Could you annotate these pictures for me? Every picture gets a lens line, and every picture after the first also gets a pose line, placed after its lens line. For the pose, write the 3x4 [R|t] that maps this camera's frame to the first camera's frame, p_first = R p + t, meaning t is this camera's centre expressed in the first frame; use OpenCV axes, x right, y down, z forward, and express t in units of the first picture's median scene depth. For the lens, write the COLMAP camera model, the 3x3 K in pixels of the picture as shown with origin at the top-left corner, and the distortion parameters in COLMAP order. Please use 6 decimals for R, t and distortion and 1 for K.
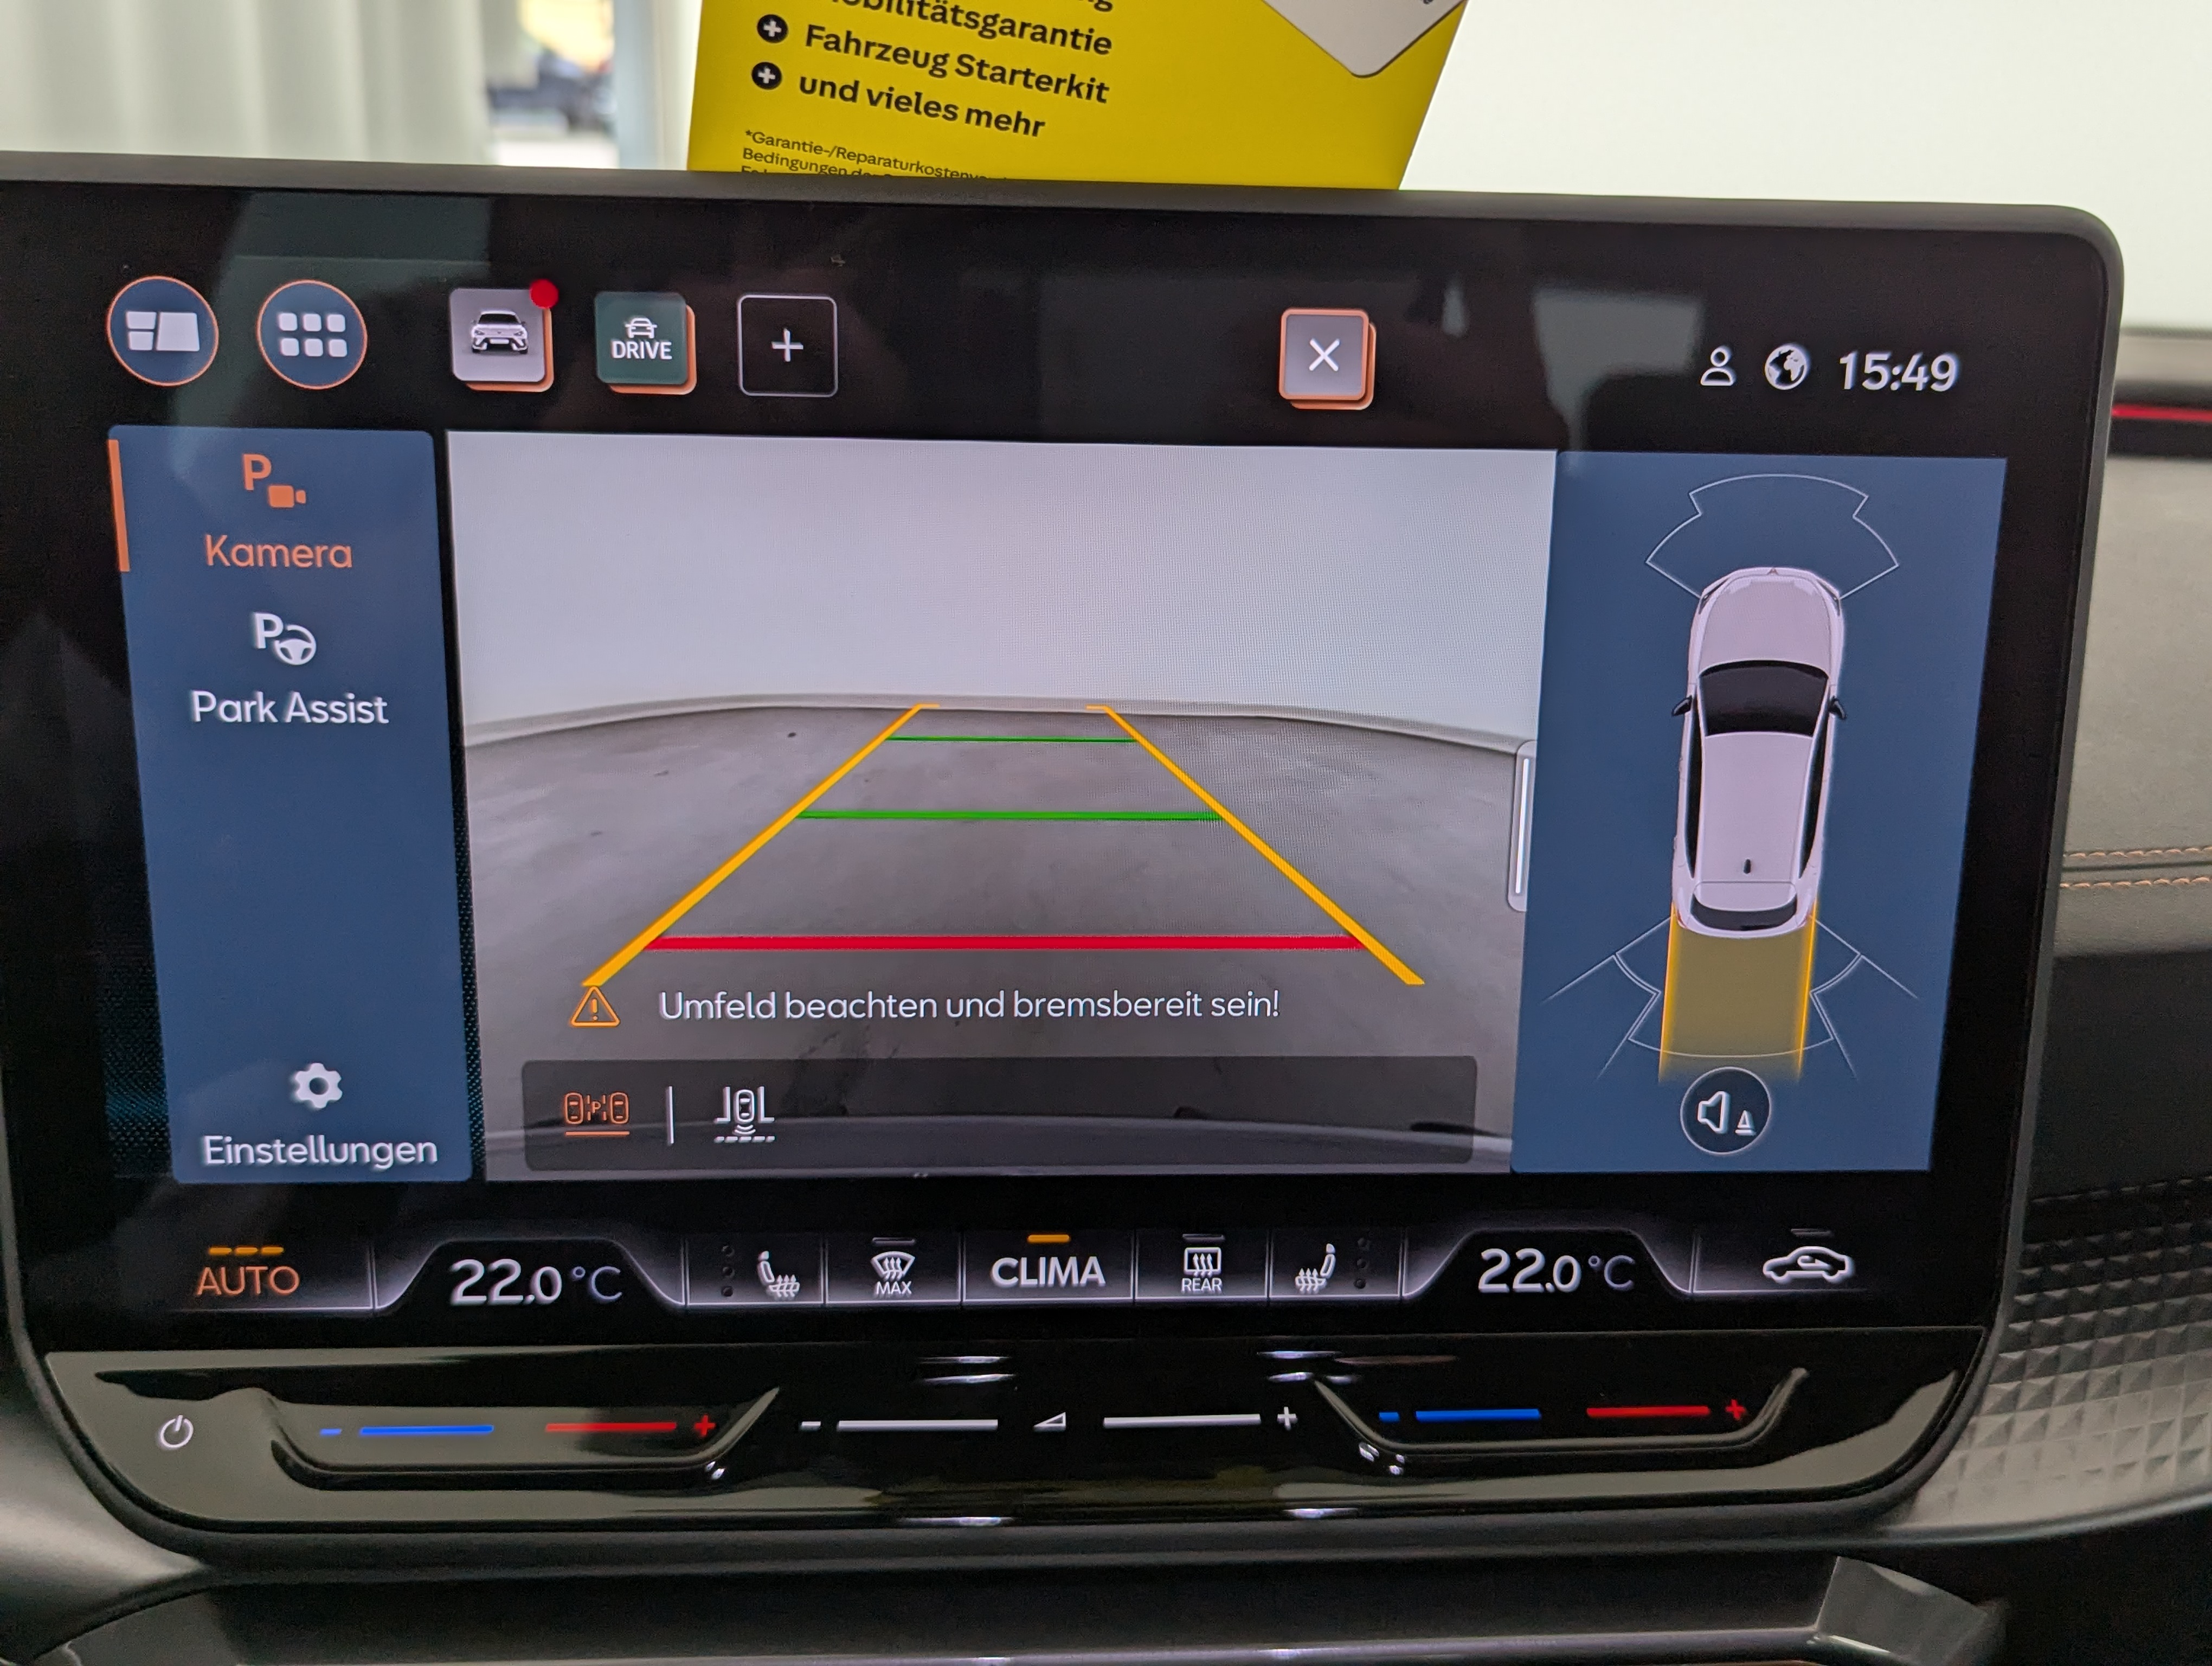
lens RADIAL K [[2172.2, 0, 1080.1], [0, 2172.2, 830.1], [0, 0, 1]] dist [0.010904, -0.005219]
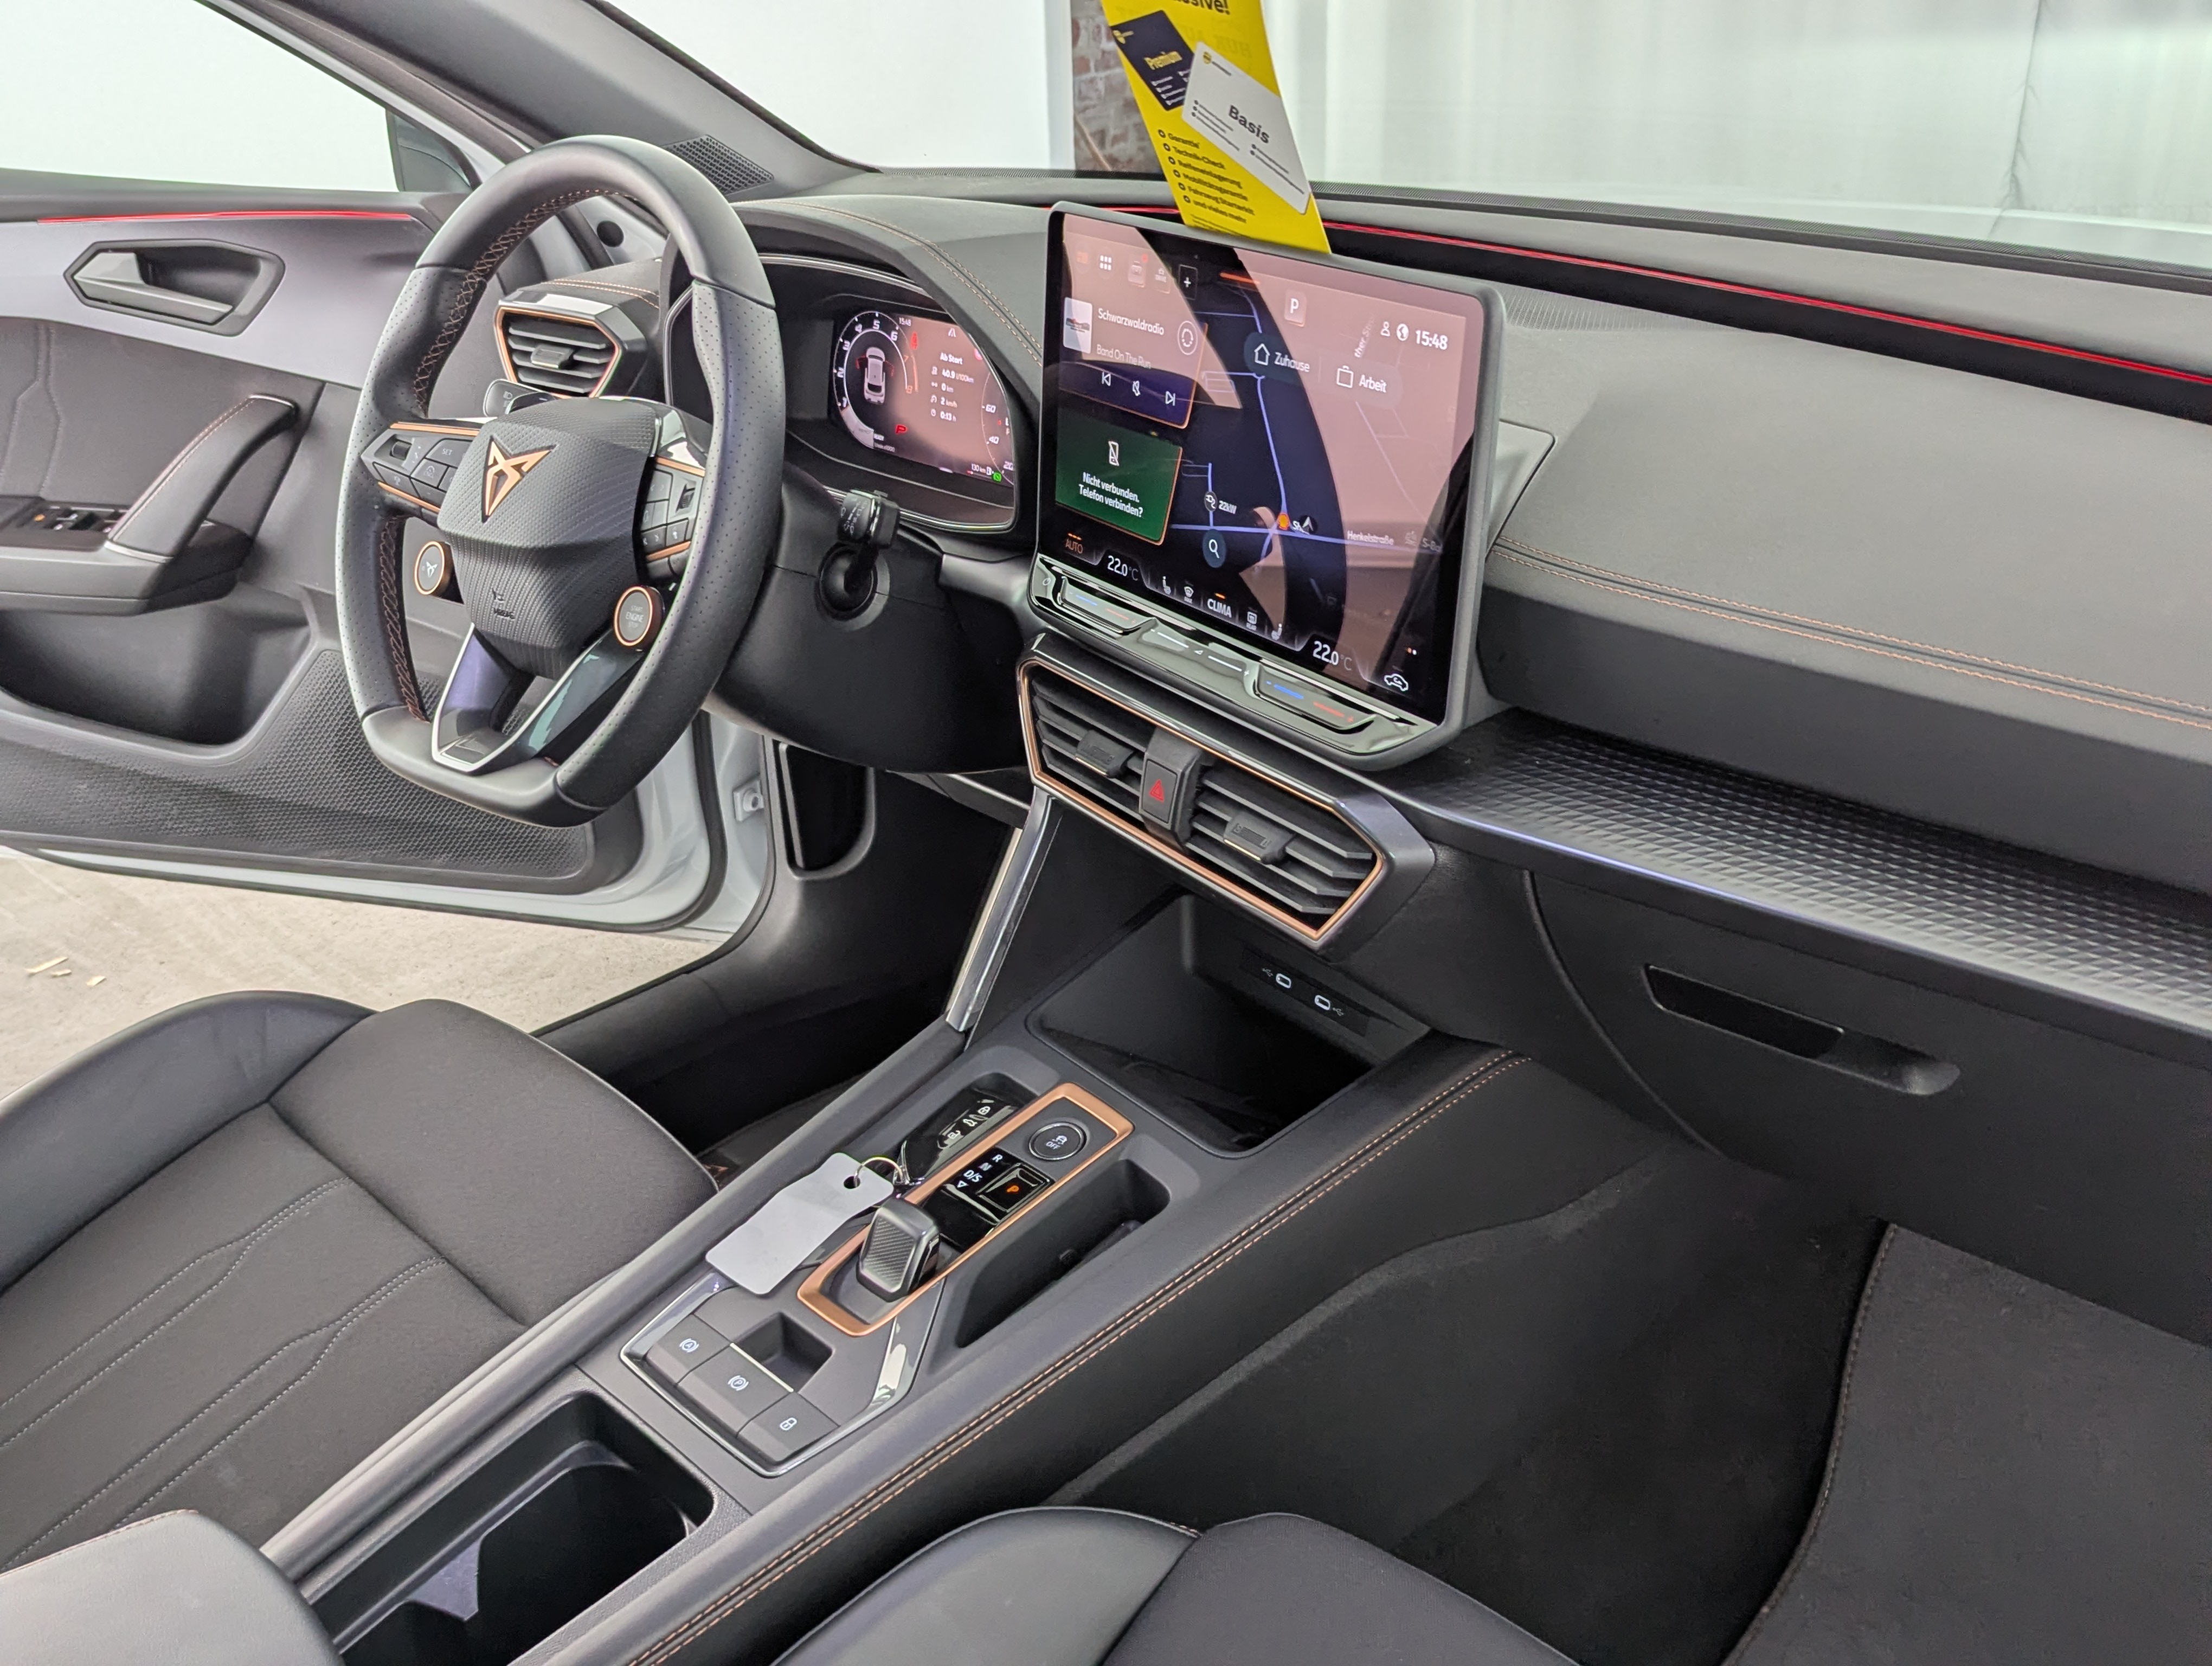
lens RADIAL K [[2031.5, 0, 1106.0], [0, 2031.5, 833.0], [0, 0, 1]] dist [0.215692, -1.025335]
pose [[0.510788, 0.331894, -0.793059, 2.283209], [-0.230875, 0.941545, 0.245334, -0.158964], [0.828125, 0.057784, 0.557556, -0.685099]]
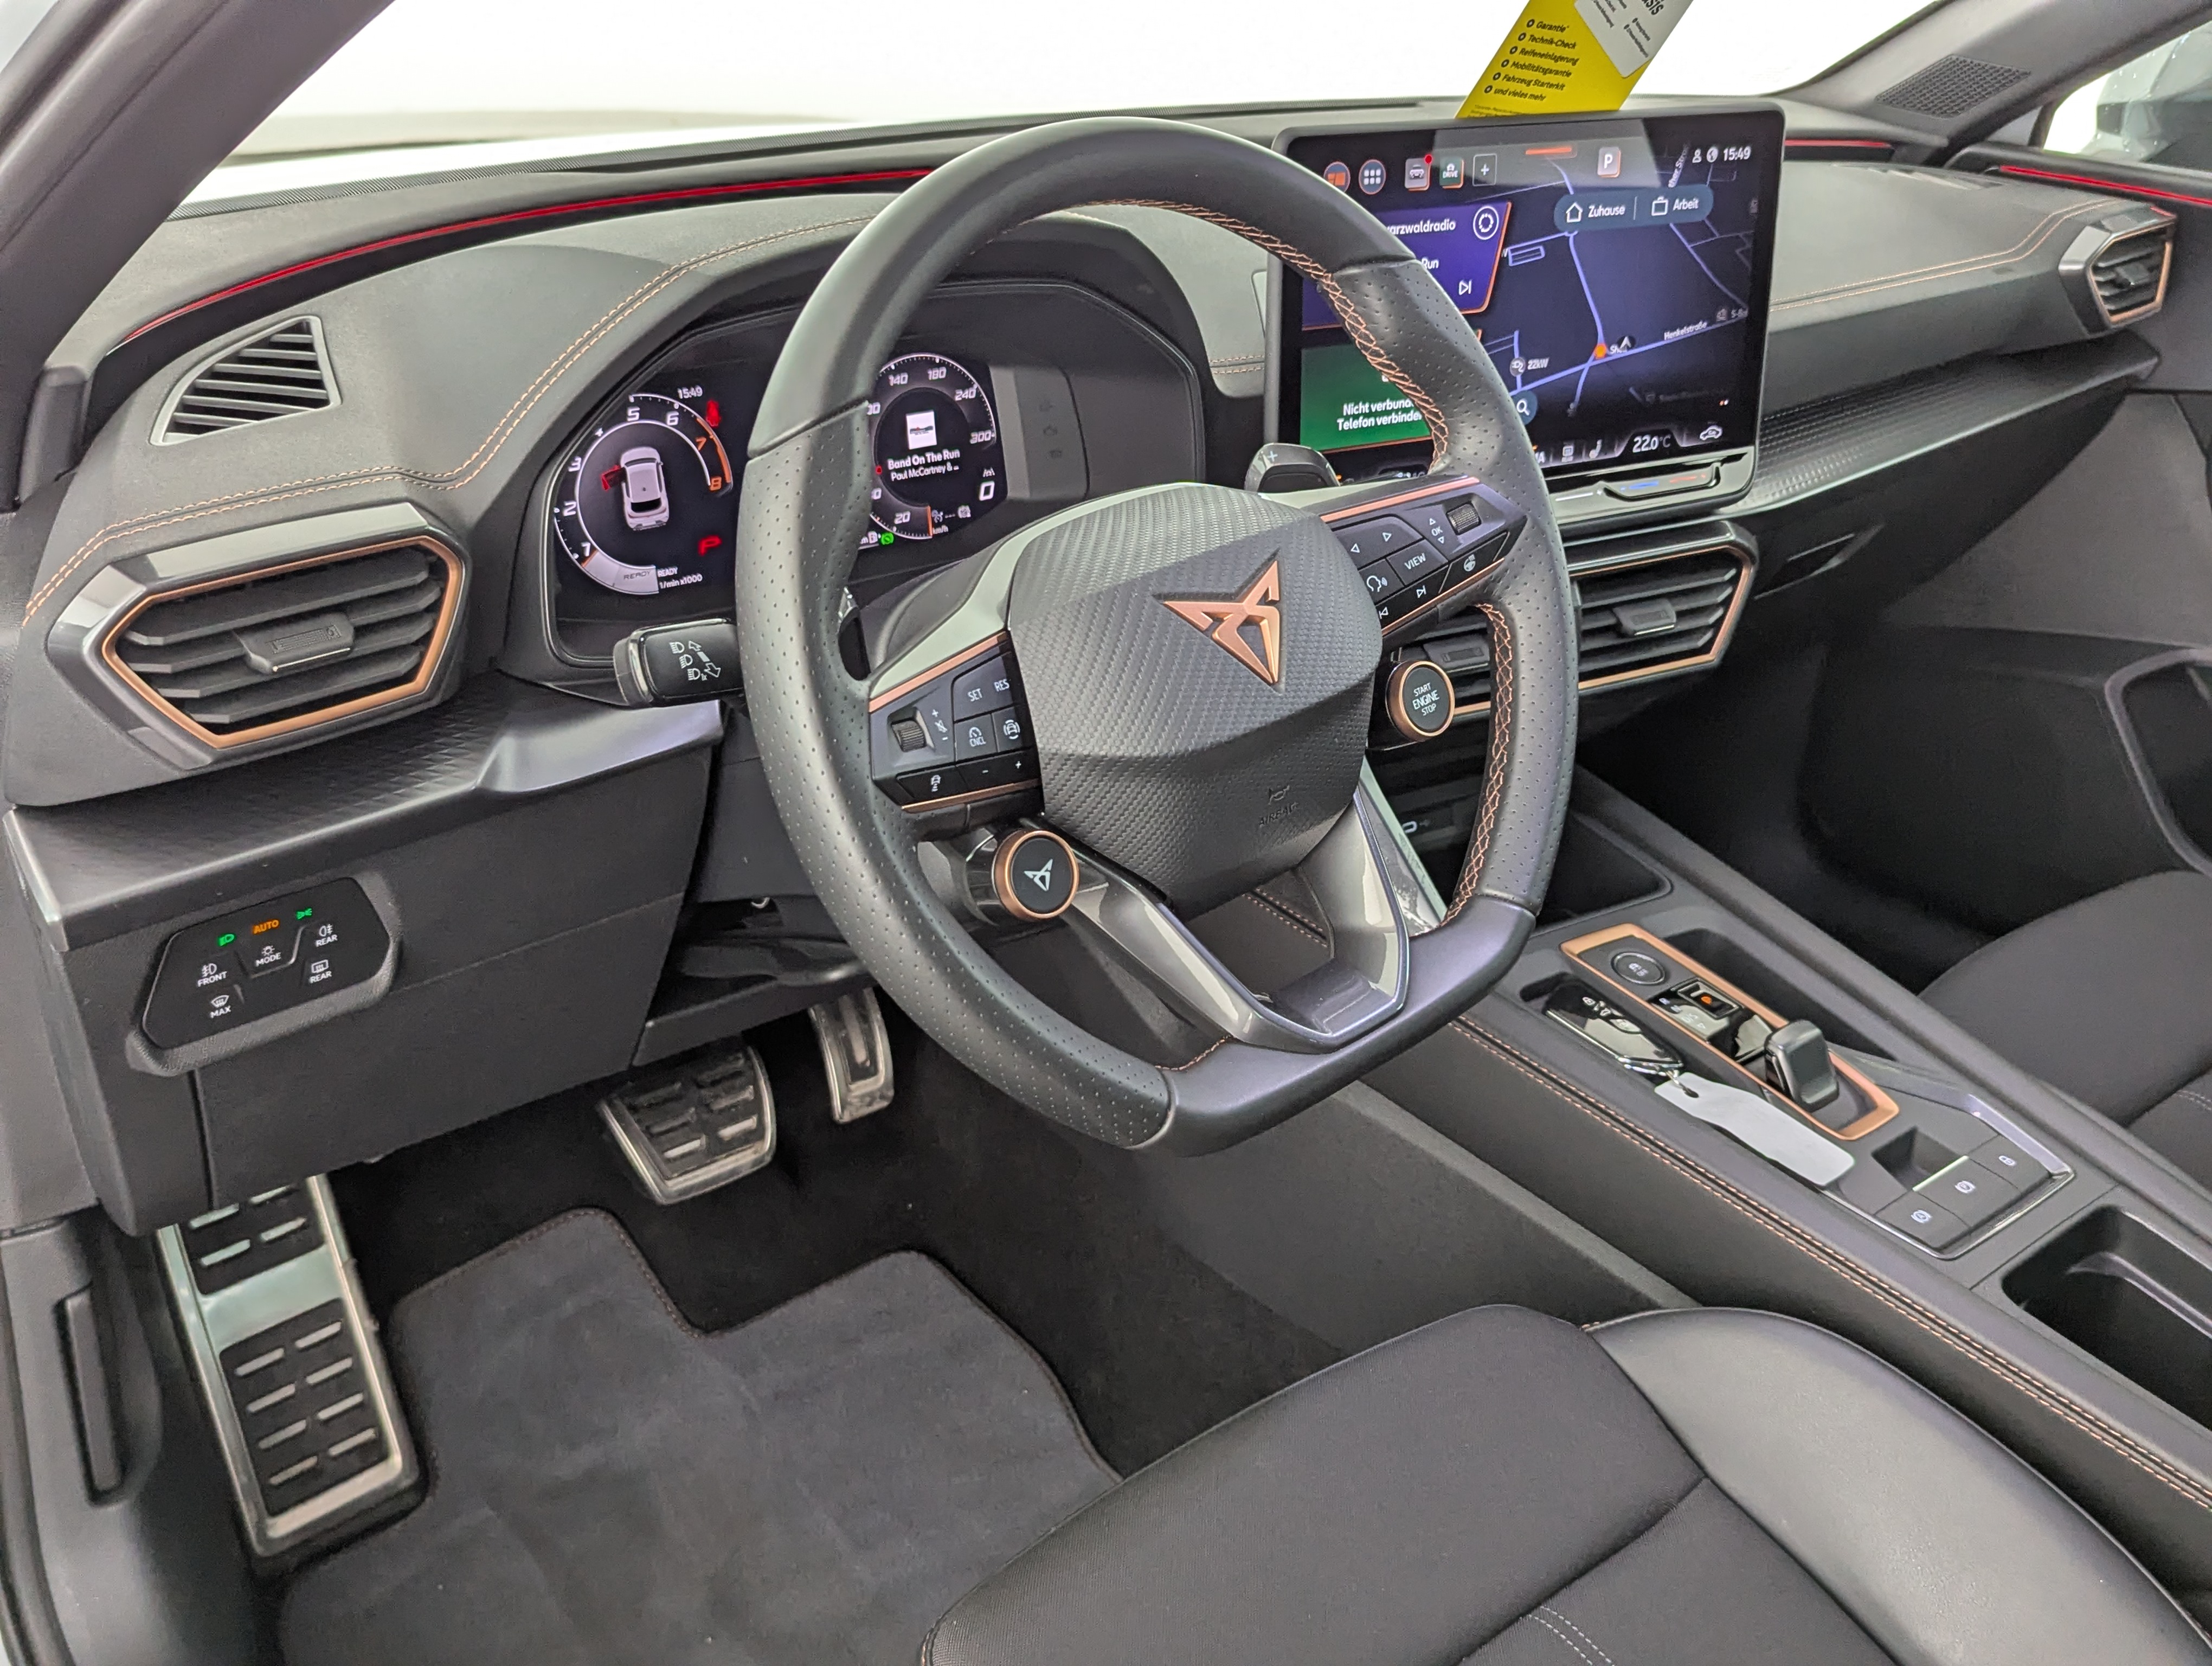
lens RADIAL K [[2066.8, 0, 1106.0], [0, 2066.8, 833.0], [0, 0, 1]] dist [0.045703, -0.006639]
pose [[0.902897, -0.189943, 0.385615, -1.932744], [0.134413, 0.976846, 0.166446, 0.152187], [-0.408301, -0.098452, 0.907523, -1.639968]]
